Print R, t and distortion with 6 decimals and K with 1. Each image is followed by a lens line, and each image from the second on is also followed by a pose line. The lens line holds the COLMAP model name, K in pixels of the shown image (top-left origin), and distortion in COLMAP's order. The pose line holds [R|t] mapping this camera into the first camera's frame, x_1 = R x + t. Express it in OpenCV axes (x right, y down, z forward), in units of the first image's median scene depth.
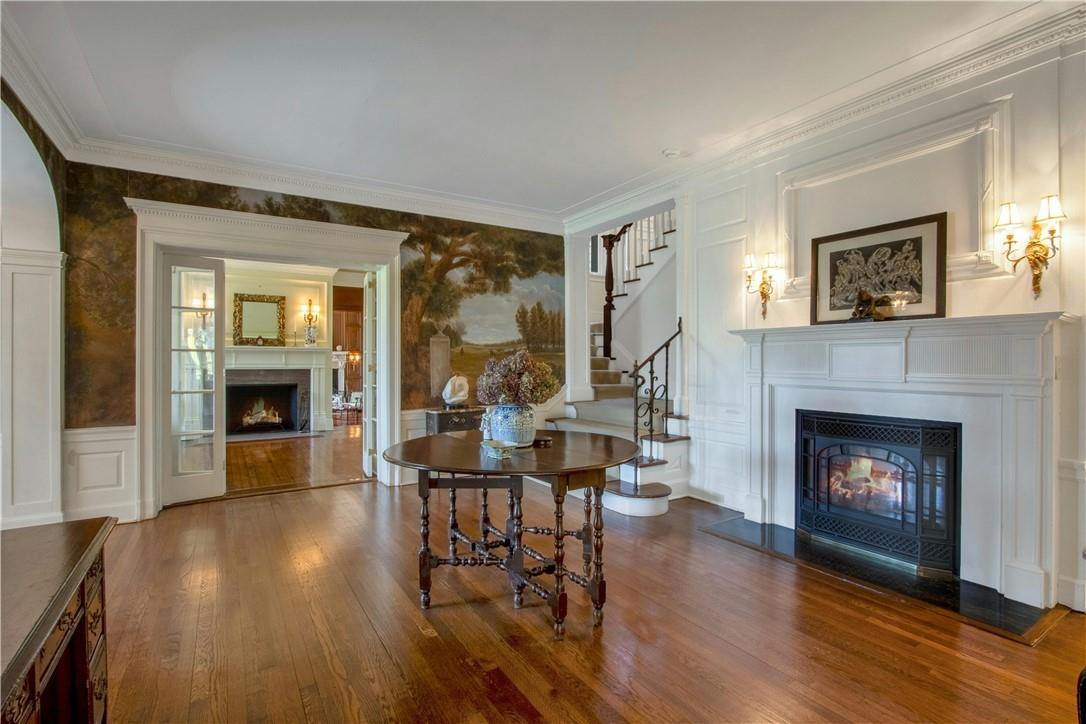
lens RADIAL K [[514.5, 0, 543.0], [0, 514.5, 362.0], [0, 0, 1]] dist [-0.000011, 0.000062]
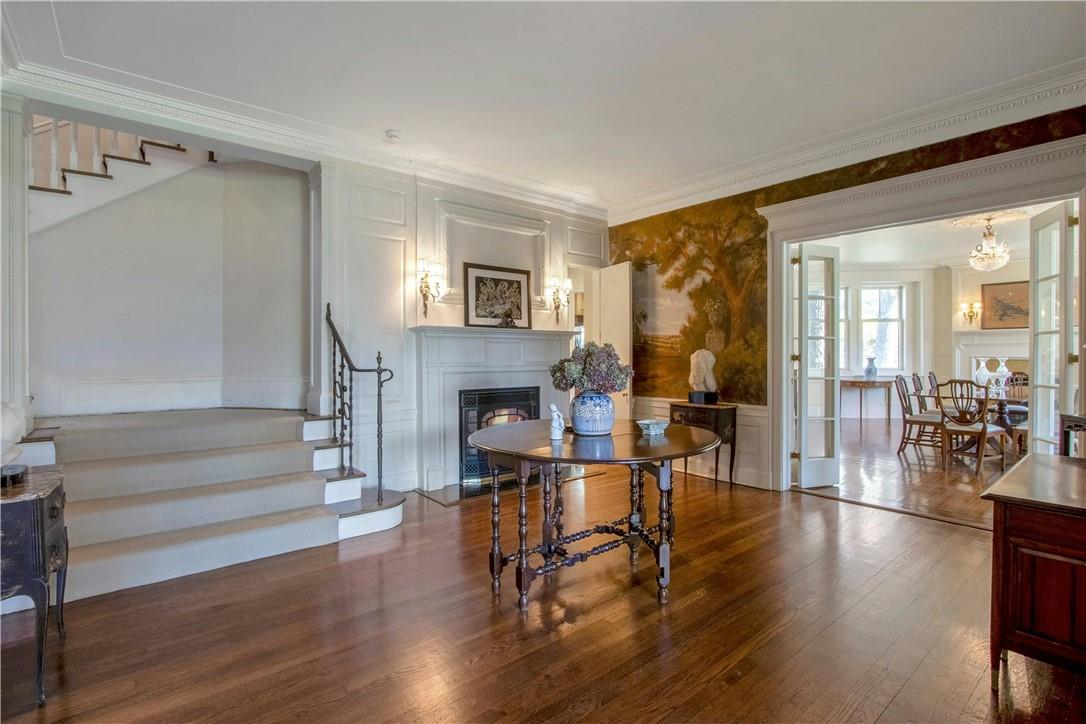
lens RADIAL K [[514.5, 0, 543.0], [0, 514.5, 362.0], [0, 0, 1]] dist [-0.000011, 0.000062]
pose [[-0.129047, -0.014763, 0.991529, -0.686773], [0.006914, 0.999851, 0.015787, 0.000355], [-0.991614, 0.008893, -0.128926, 0.802174]]
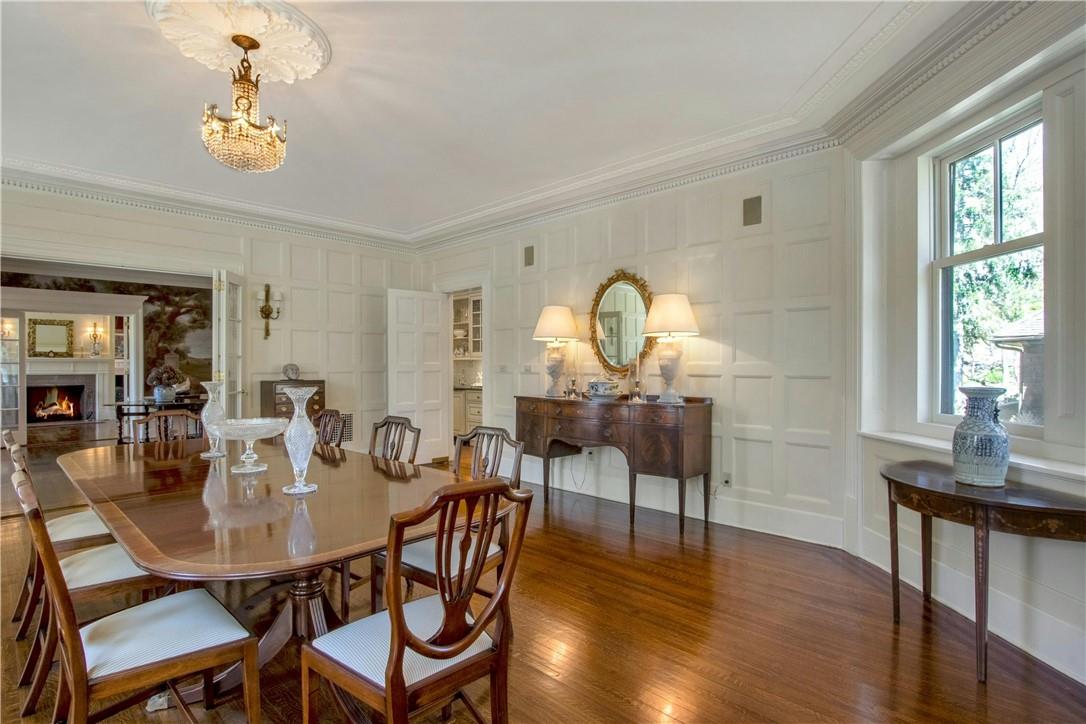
lens RADIAL K [[540.3, 0, 544.0], [0, 540.3, 368.0], [0, 0, 1]] dist [0.000134, -0.000109]
pose [[0.973429, -0.007004, 0.228880, 0.633055], [0.005972, 0.999969, 0.005203, -0.005287], [-0.228910, -0.003698, 0.973441, -1.116247]]
